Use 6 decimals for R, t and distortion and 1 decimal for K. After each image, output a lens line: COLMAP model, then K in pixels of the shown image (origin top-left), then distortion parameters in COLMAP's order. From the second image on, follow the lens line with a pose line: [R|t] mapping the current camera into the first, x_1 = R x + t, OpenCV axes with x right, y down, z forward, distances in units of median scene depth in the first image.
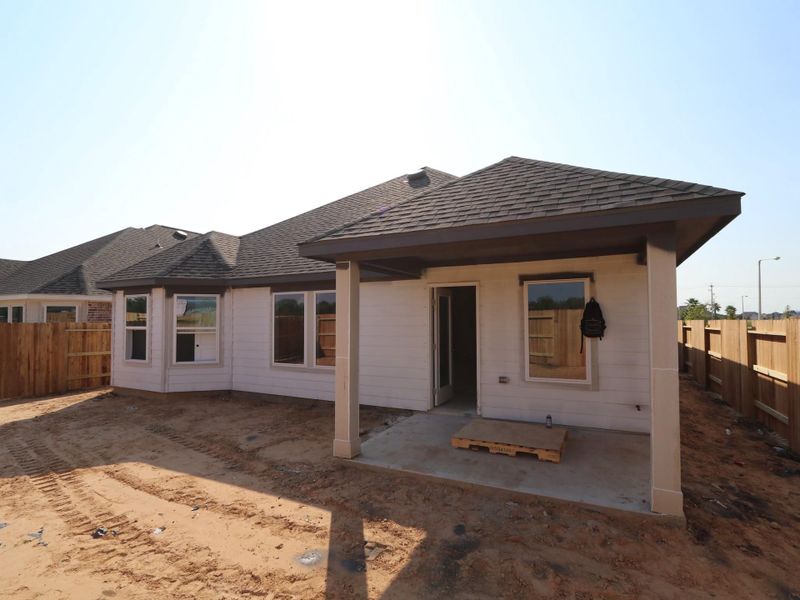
lens RADIAL K [[407.5, 0, 399.2], [0, 407.5, 303.8], [0, 0, 1]] dist [-0.014448, 0.000303]
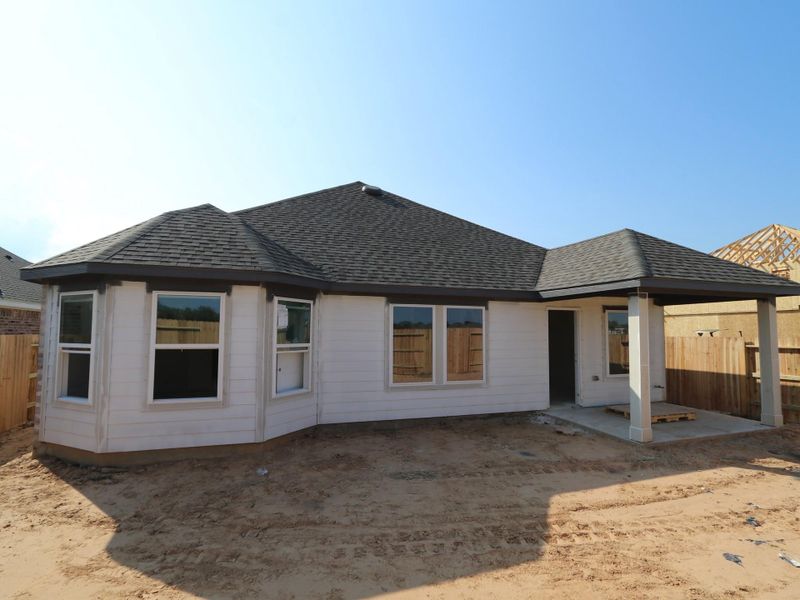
lens RADIAL K [[407.5, 0, 400.2], [0, 407.5, 301.5], [0, 0, 1]] dist [-0.014448, 0.000303]
pose [[0.700625, 0.063338, 0.710713, -1.256849], [-0.035154, 0.997907, -0.054277, 0.020595], [-0.712663, 0.013044, 0.701385, 0.494711]]
